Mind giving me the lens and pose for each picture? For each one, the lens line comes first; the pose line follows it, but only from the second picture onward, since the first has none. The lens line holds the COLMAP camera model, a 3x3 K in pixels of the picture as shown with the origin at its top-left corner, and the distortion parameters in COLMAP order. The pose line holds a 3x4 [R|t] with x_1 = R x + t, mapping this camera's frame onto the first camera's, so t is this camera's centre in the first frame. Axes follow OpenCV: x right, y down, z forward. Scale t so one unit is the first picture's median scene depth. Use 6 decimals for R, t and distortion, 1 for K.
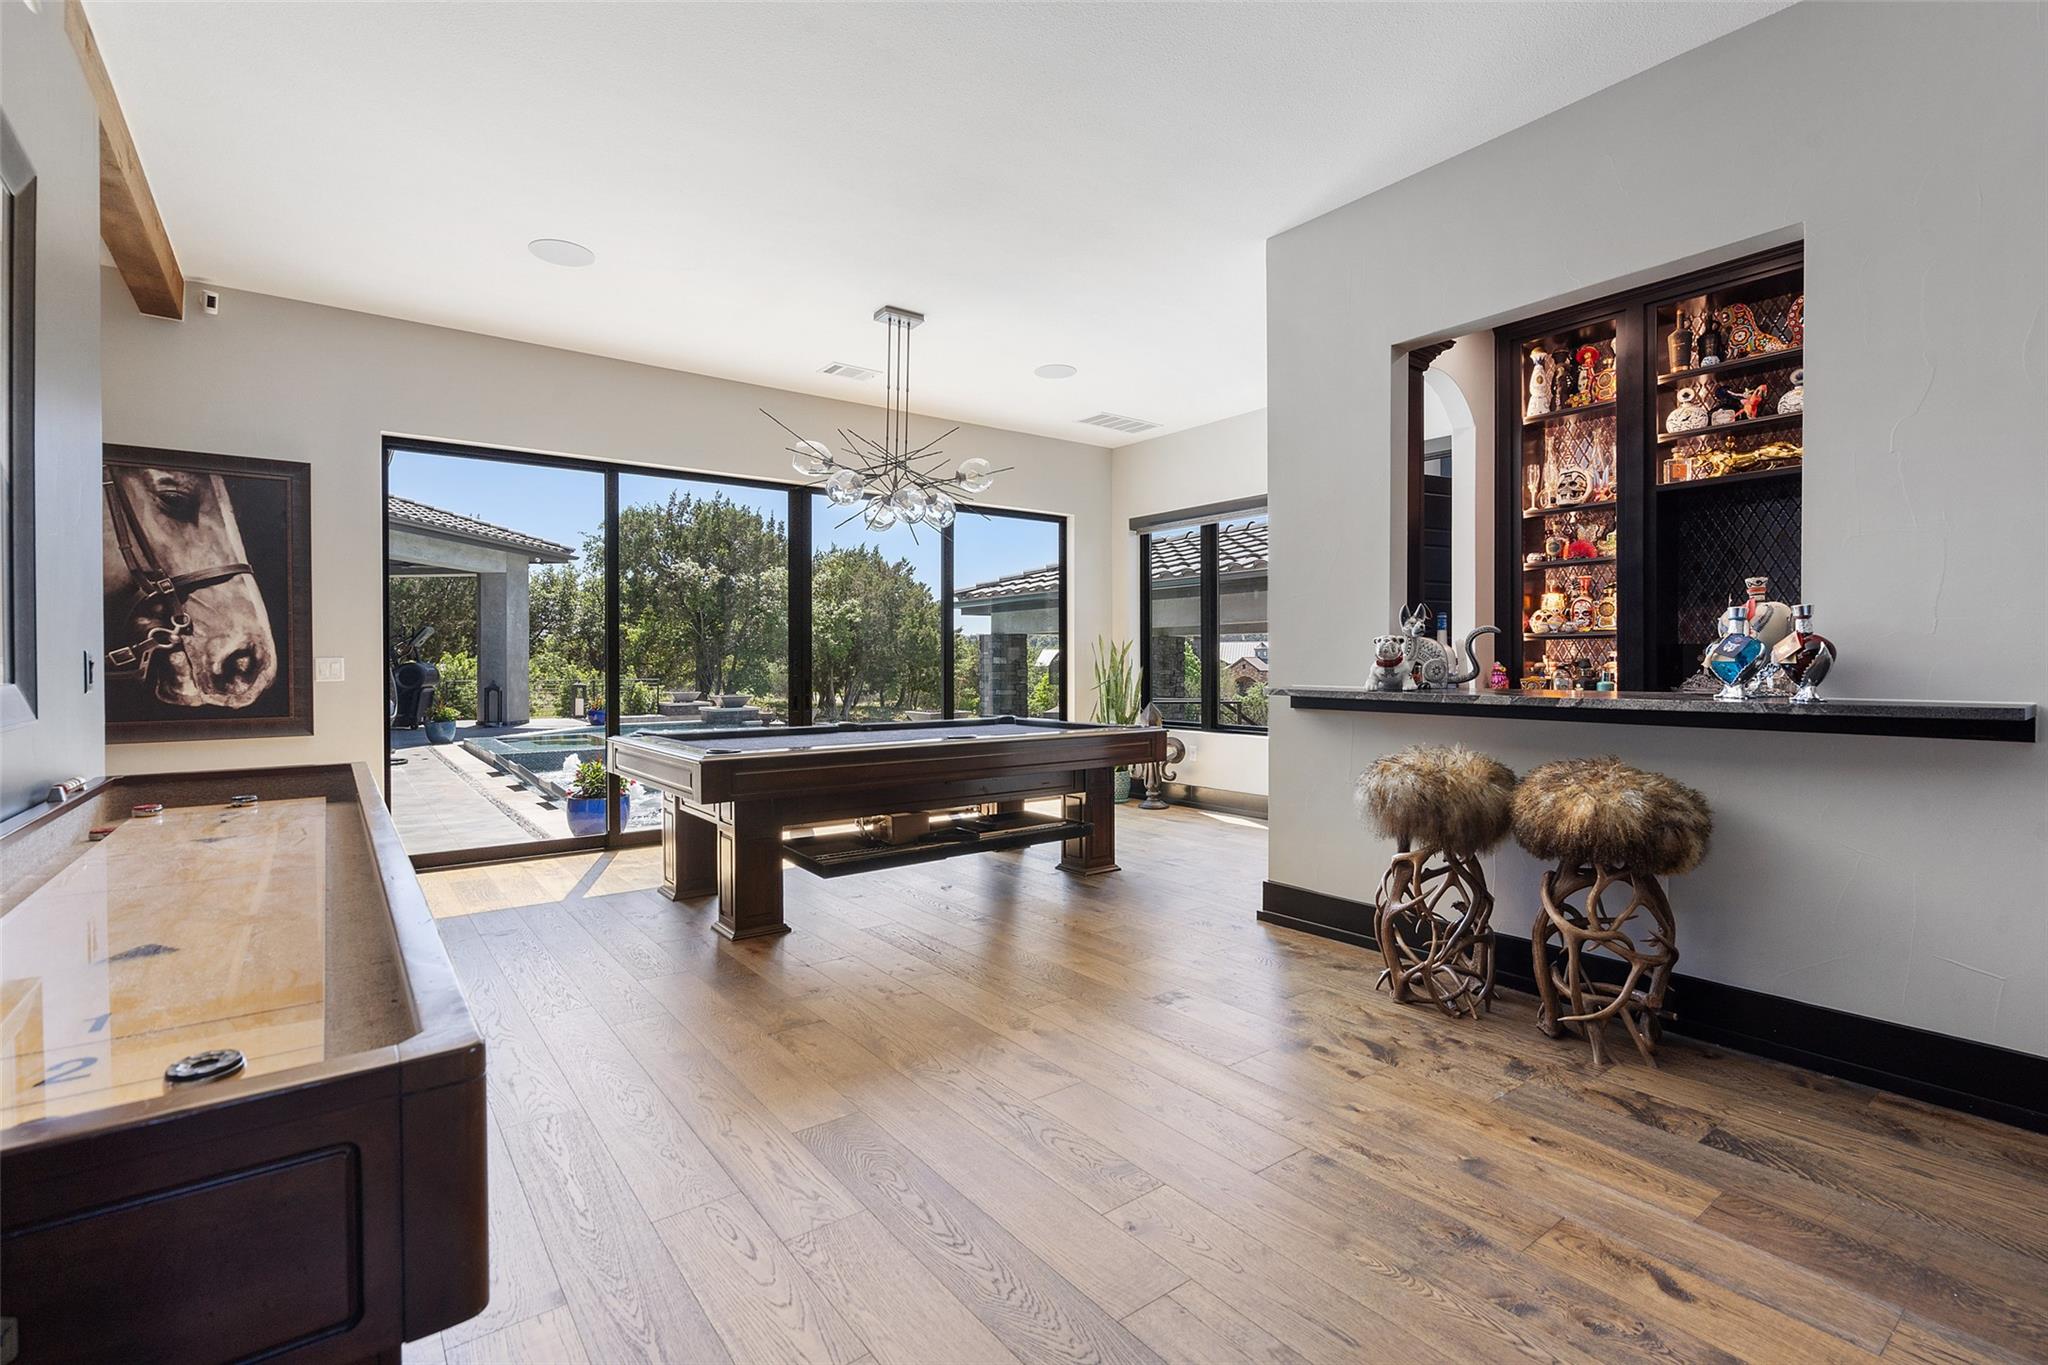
lens RADIAL K [[933.8, 0, 1032.9], [0, 933.8, 686.5], [0, 0, 1]] dist [0.014469, 0.000814]
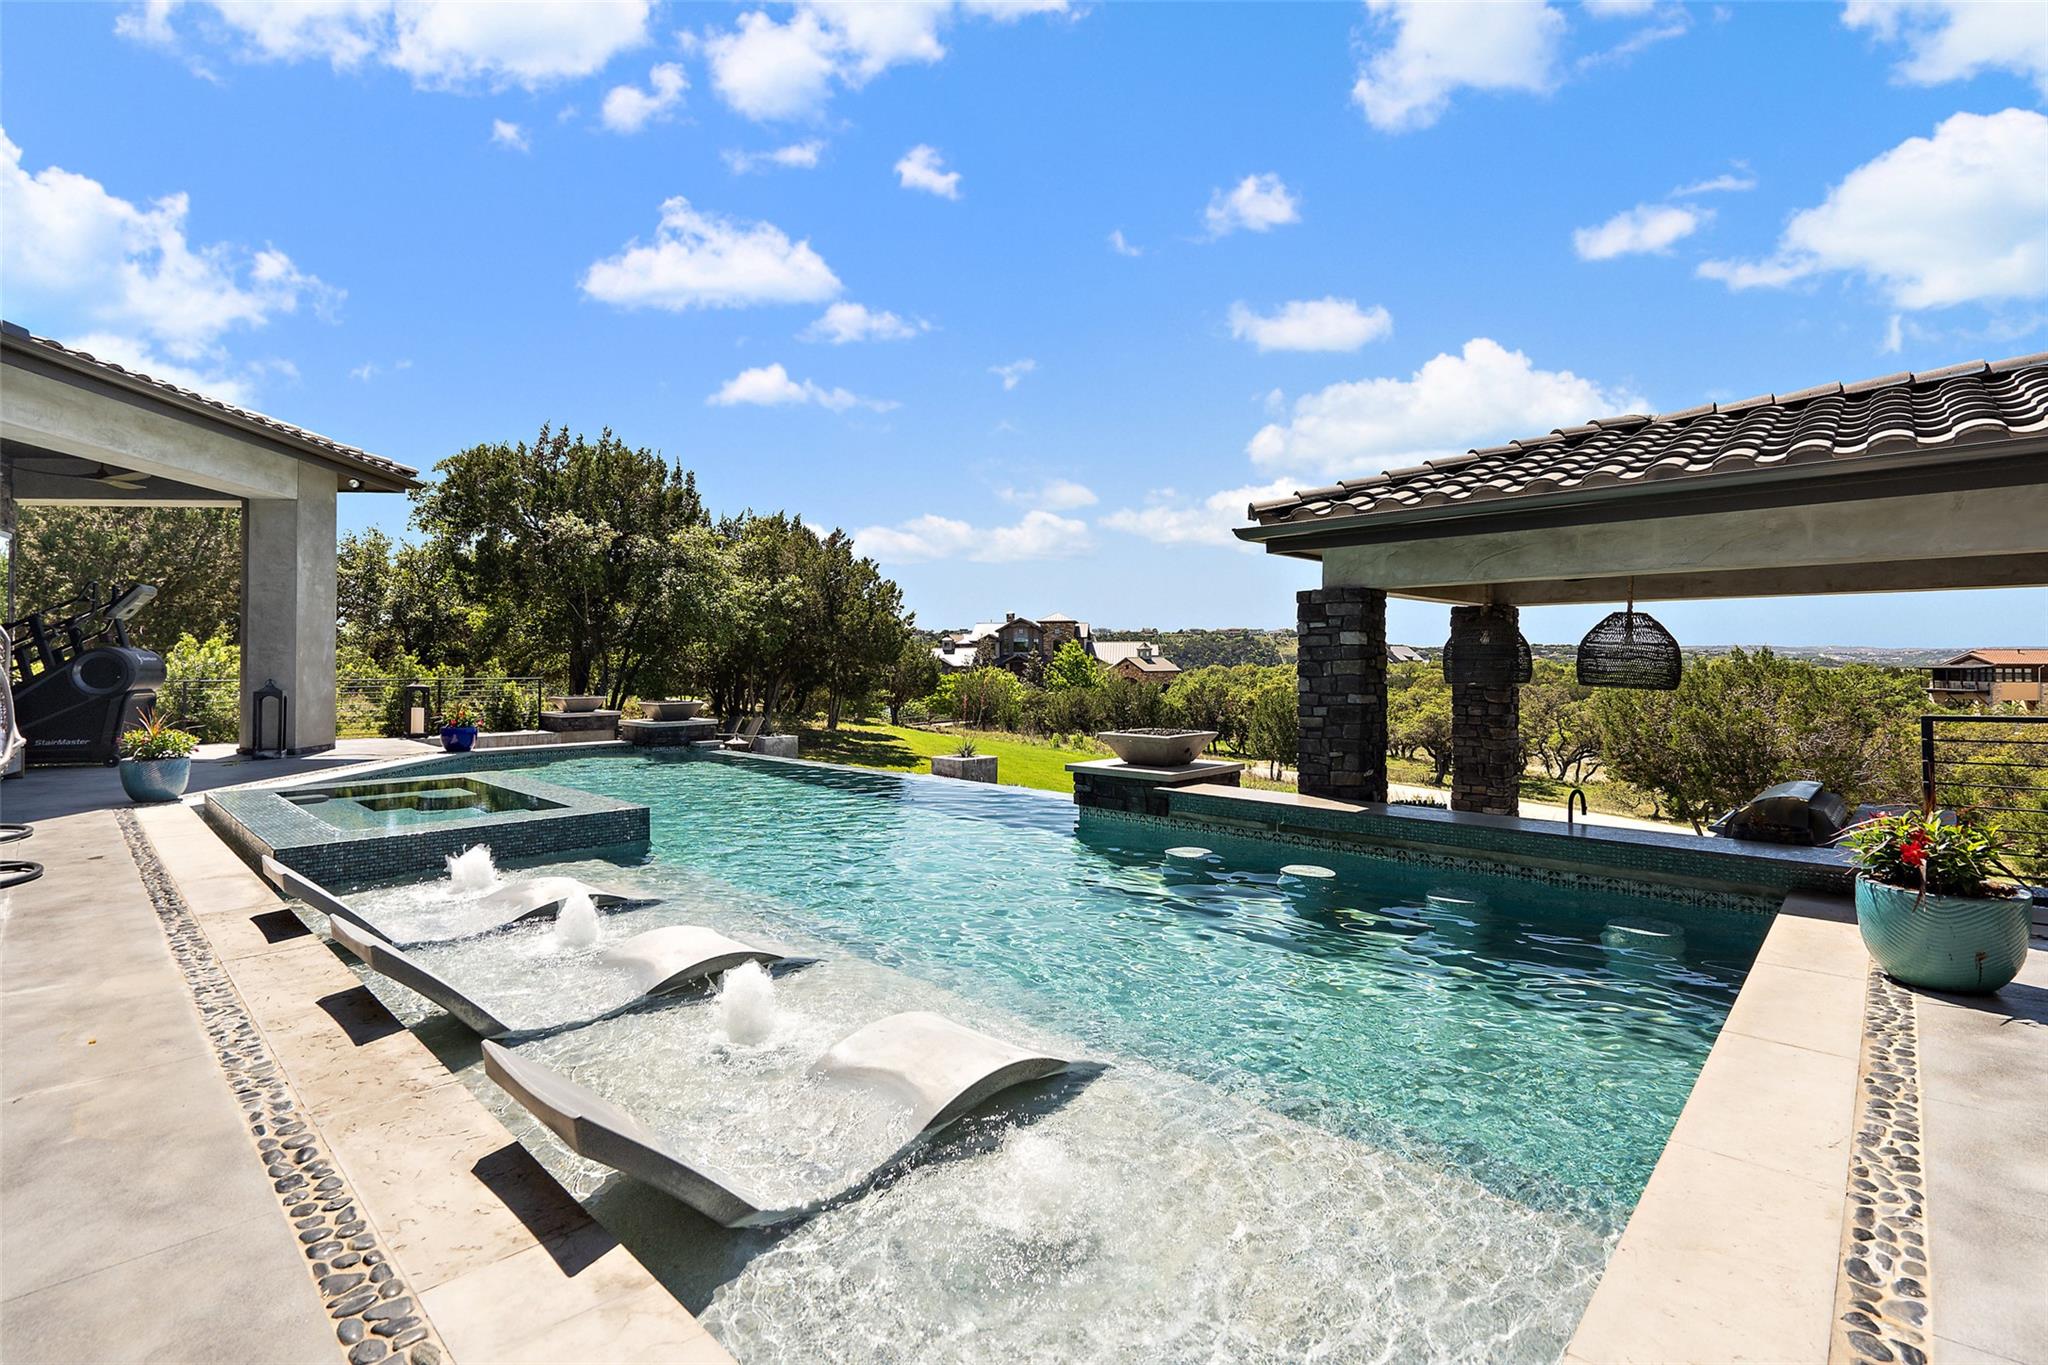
lens RADIAL K [[933.8, 0, 1015.1], [0, 933.8, 665.6], [0, 0, 1]] dist [0.014469, 0.000814]
pose [[0.988674, 0.001963, 0.150067, -0.162281], [0.001616, 0.999717, -0.023722, -0.000086], [-0.150072, 0.023696, 0.988391, 0.277600]]
